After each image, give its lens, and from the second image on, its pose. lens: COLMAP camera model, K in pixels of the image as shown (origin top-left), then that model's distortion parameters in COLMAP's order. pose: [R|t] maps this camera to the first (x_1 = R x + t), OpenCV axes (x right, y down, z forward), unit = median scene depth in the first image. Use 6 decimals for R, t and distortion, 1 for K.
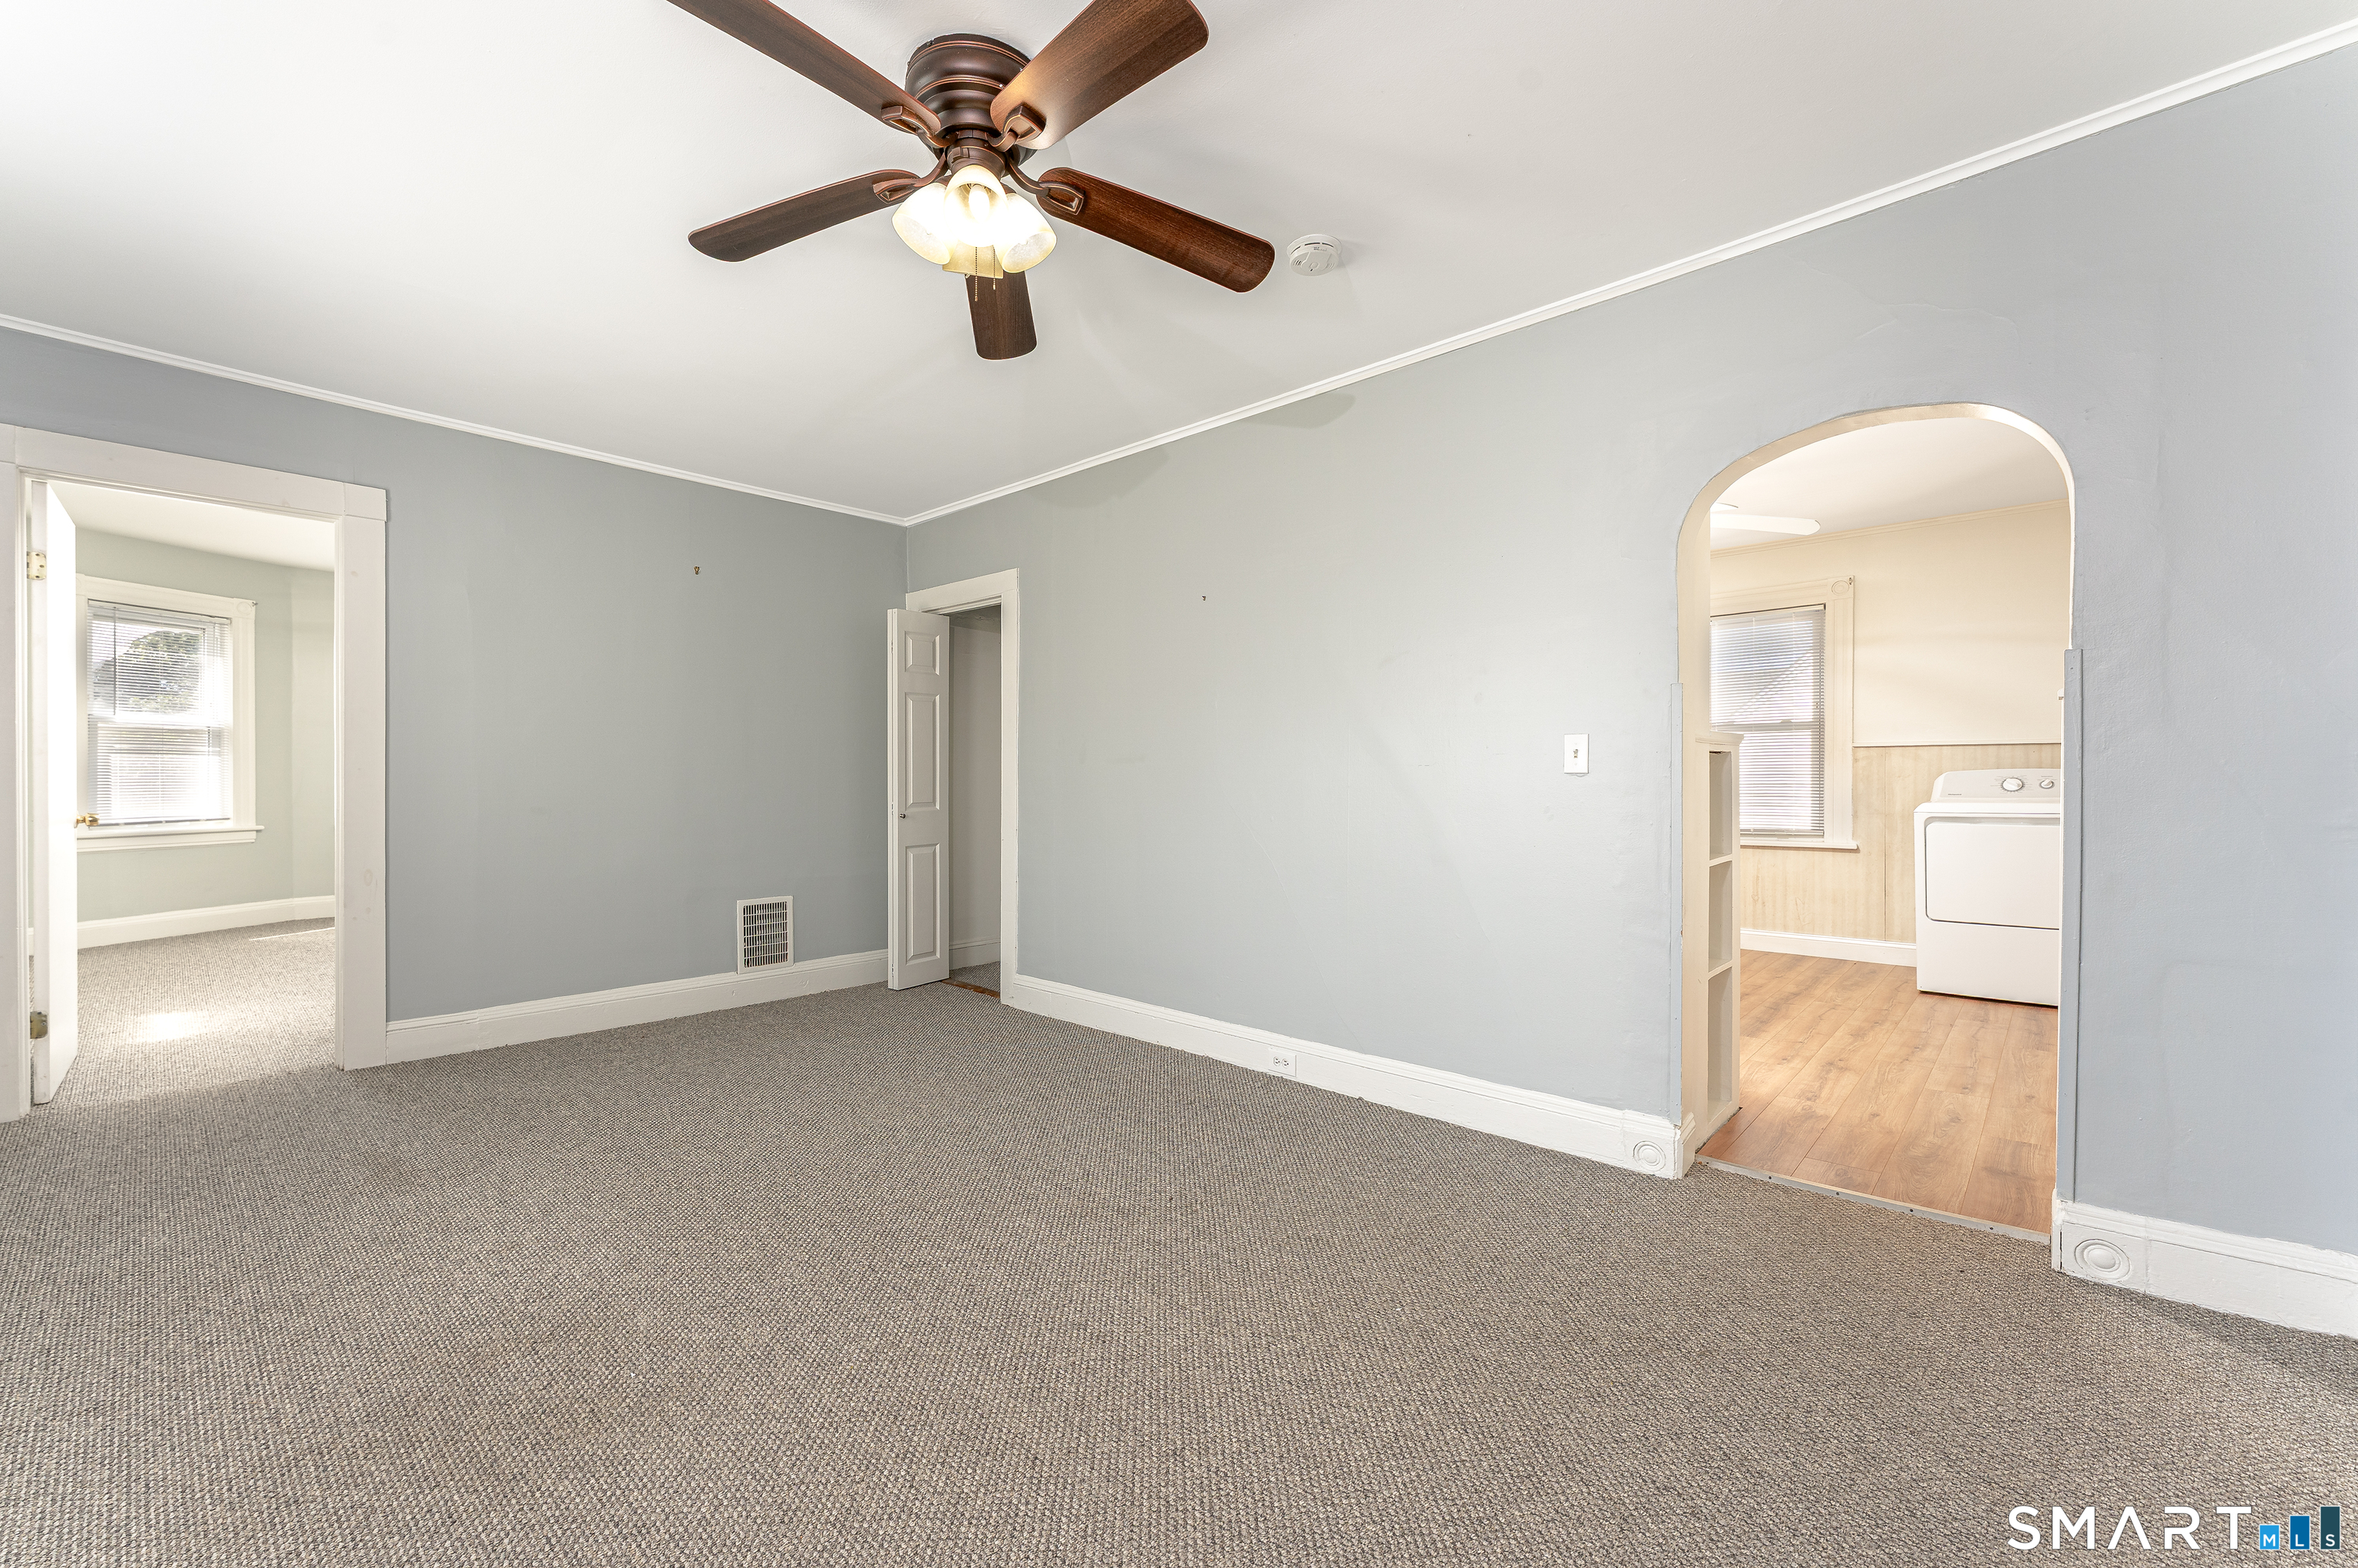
lens RADIAL K [[985.0, 0, 1206.2], [0, 985.0, 784.4], [0, 0, 1]] dist [-0.001060, -0.000143]
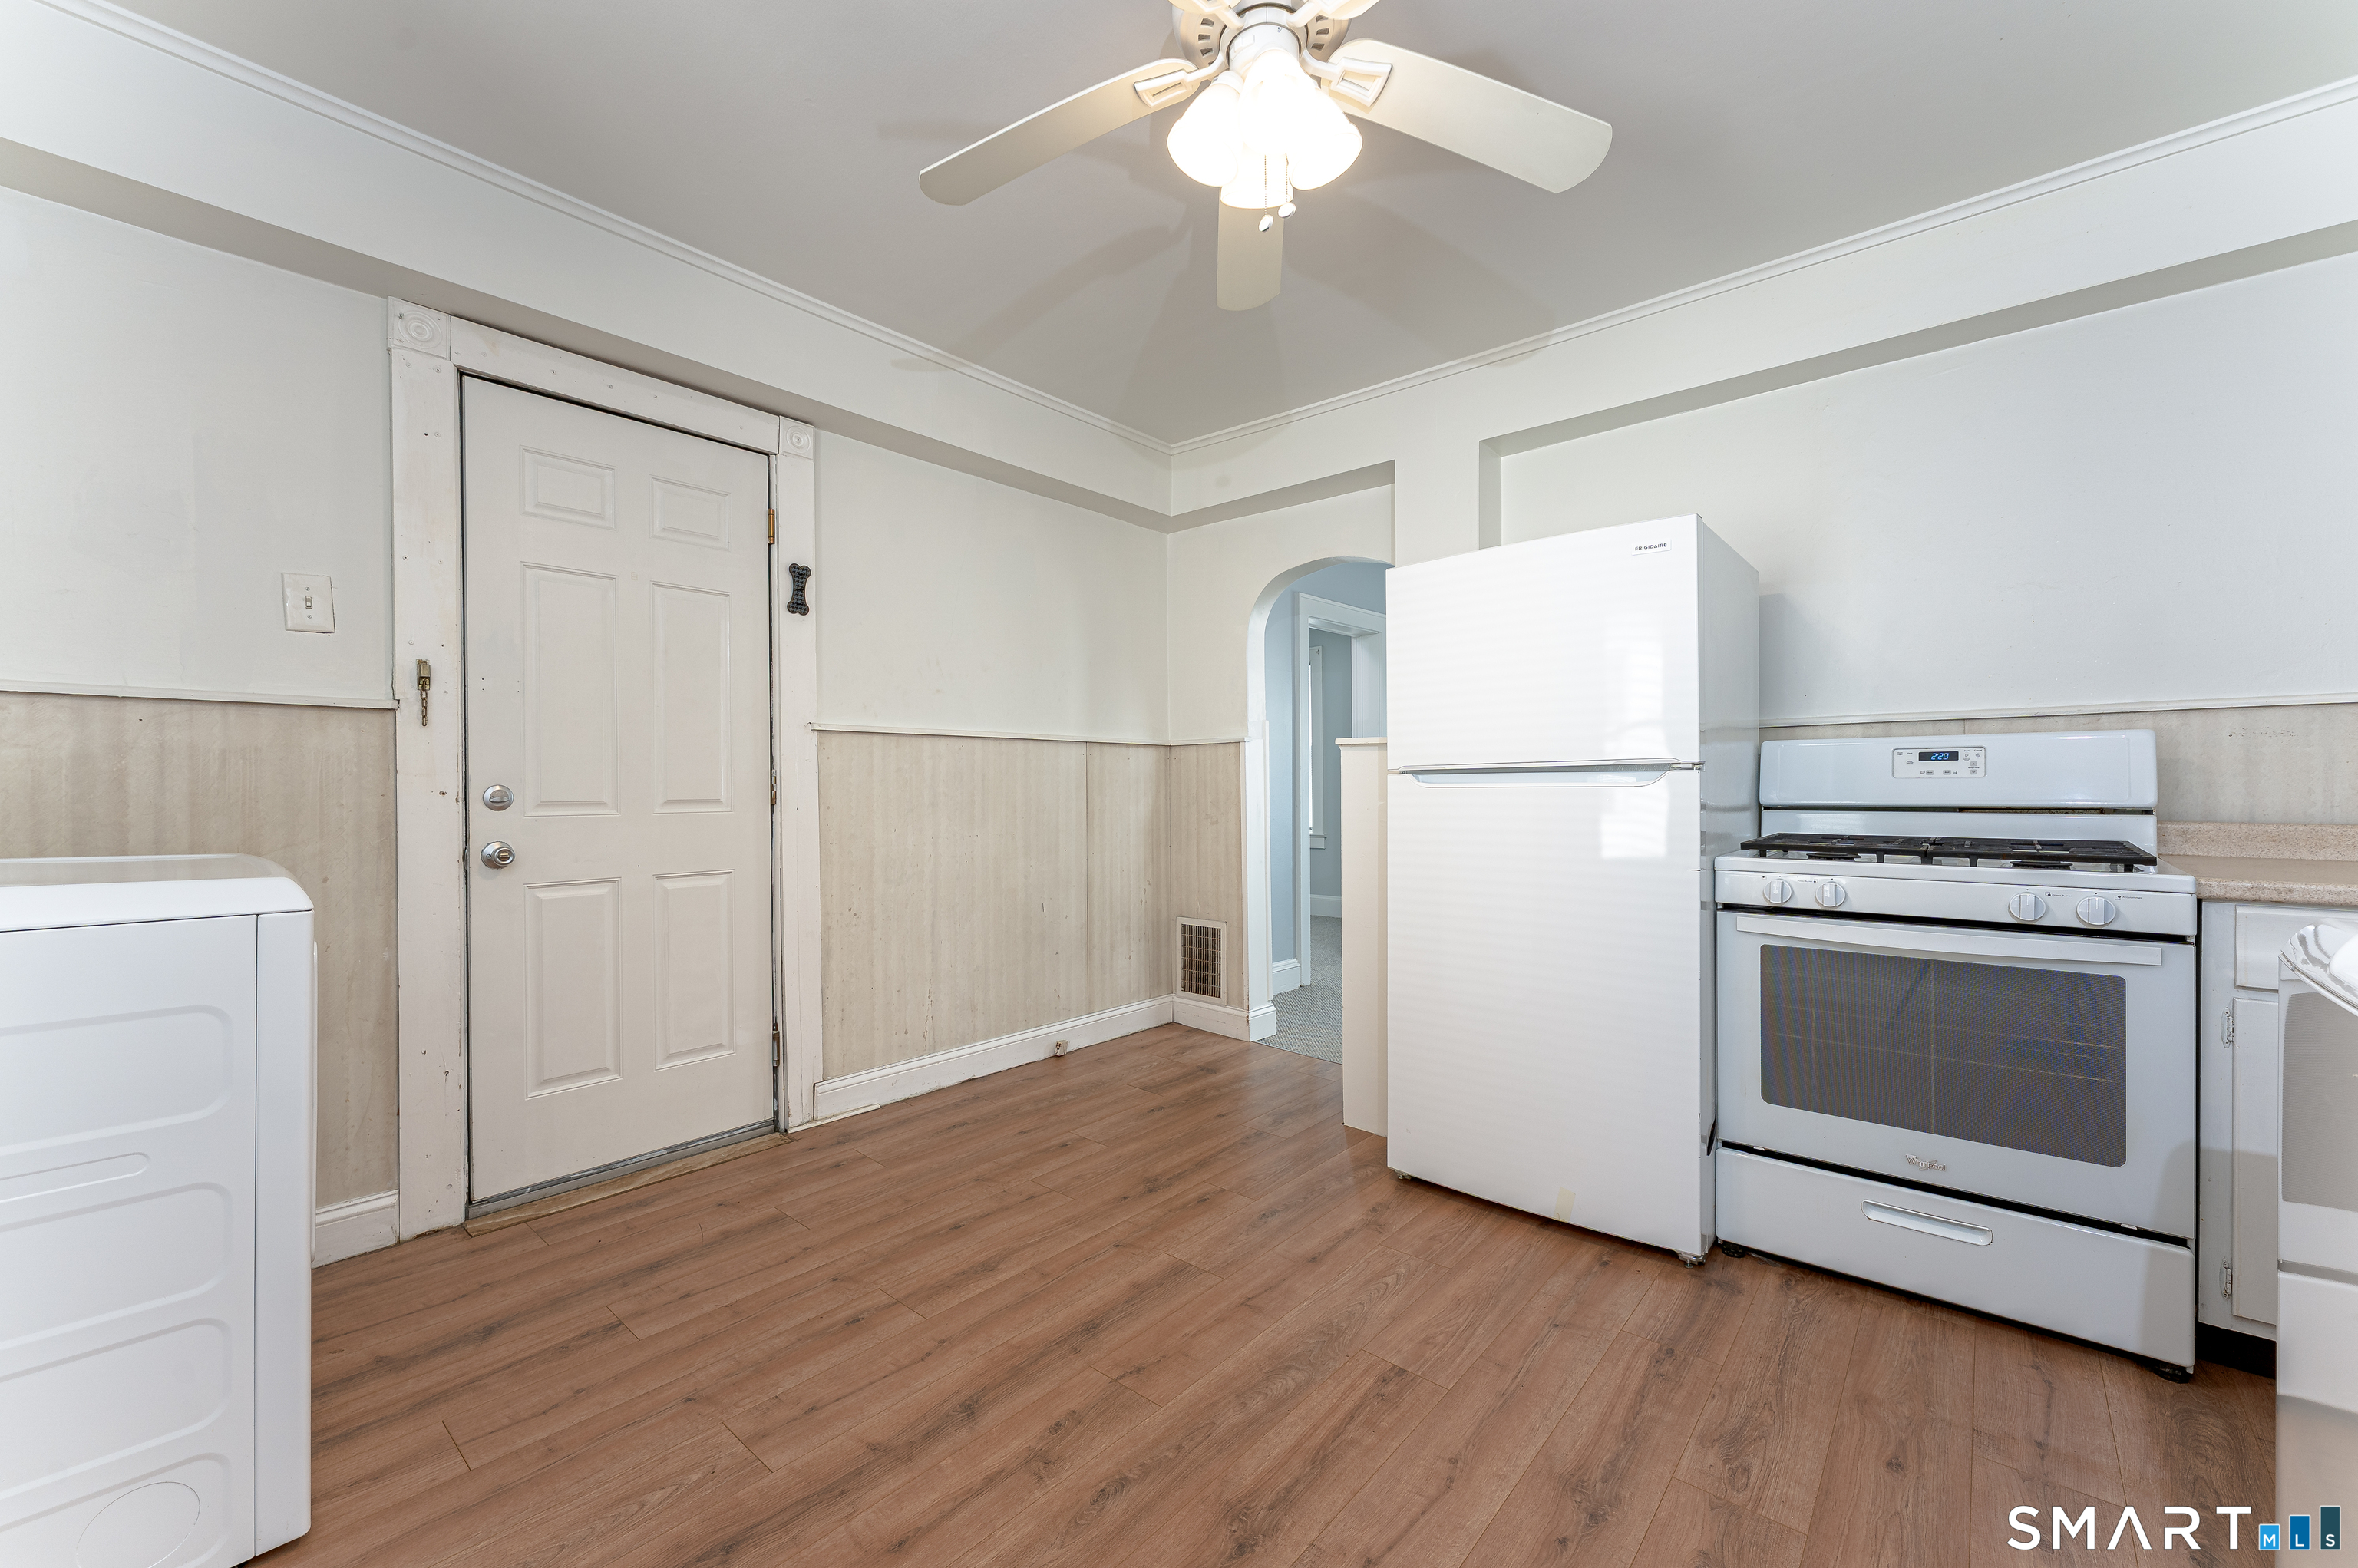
lens RADIAL K [[971.1, 0, 1166.9], [0, 971.1, 790.1], [0, 0, 1]] dist [0.000138, -0.000091]
pose [[-0.999925, -0.001645, -0.012163, 0.404882], [-0.001748, 0.999963, 0.008443, -0.008347], [0.012149, 0.008464, -0.999890, 1.090529]]
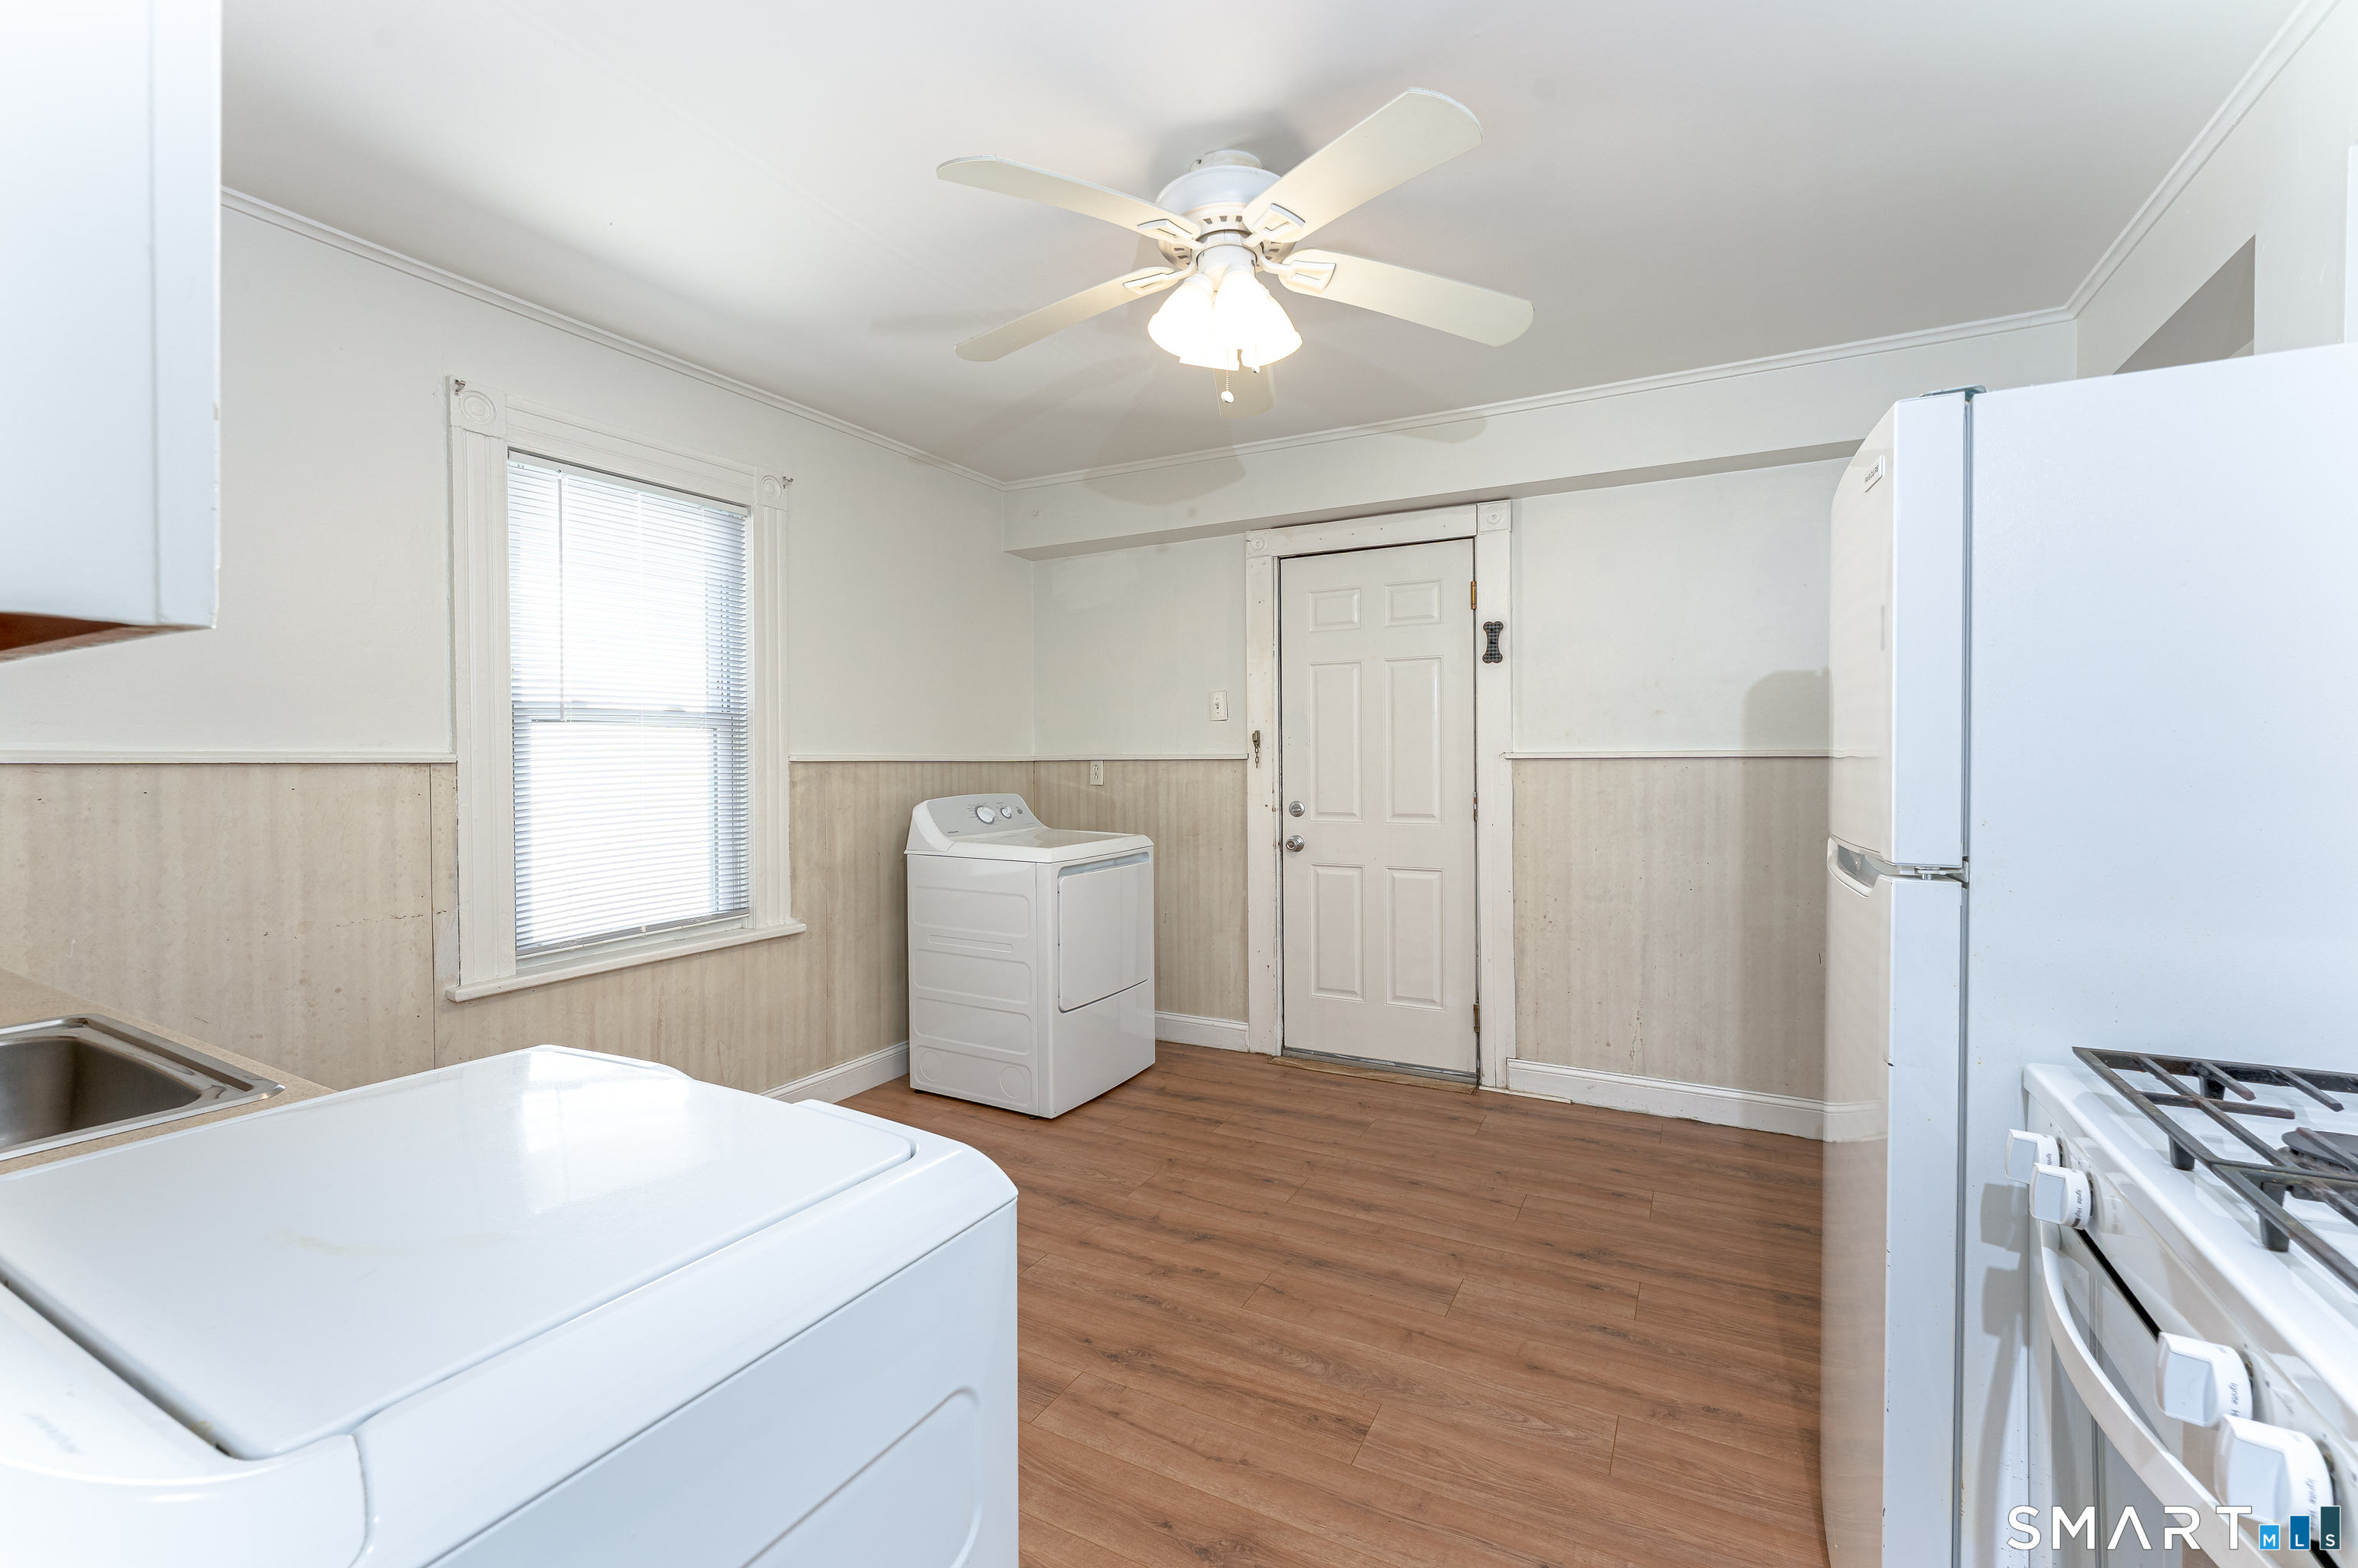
lens RADIAL K [[966.7, 0, 1172.3], [0, 966.7, 773.6], [0, 0, 1]] dist [0.001029, -0.000114]
pose [[-0.230181, -0.016844, 0.973002, 0.035019], [0.007267, 0.999793, 0.019027, -0.040316], [-0.973121, 0.011451, -0.230011, 0.910698]]
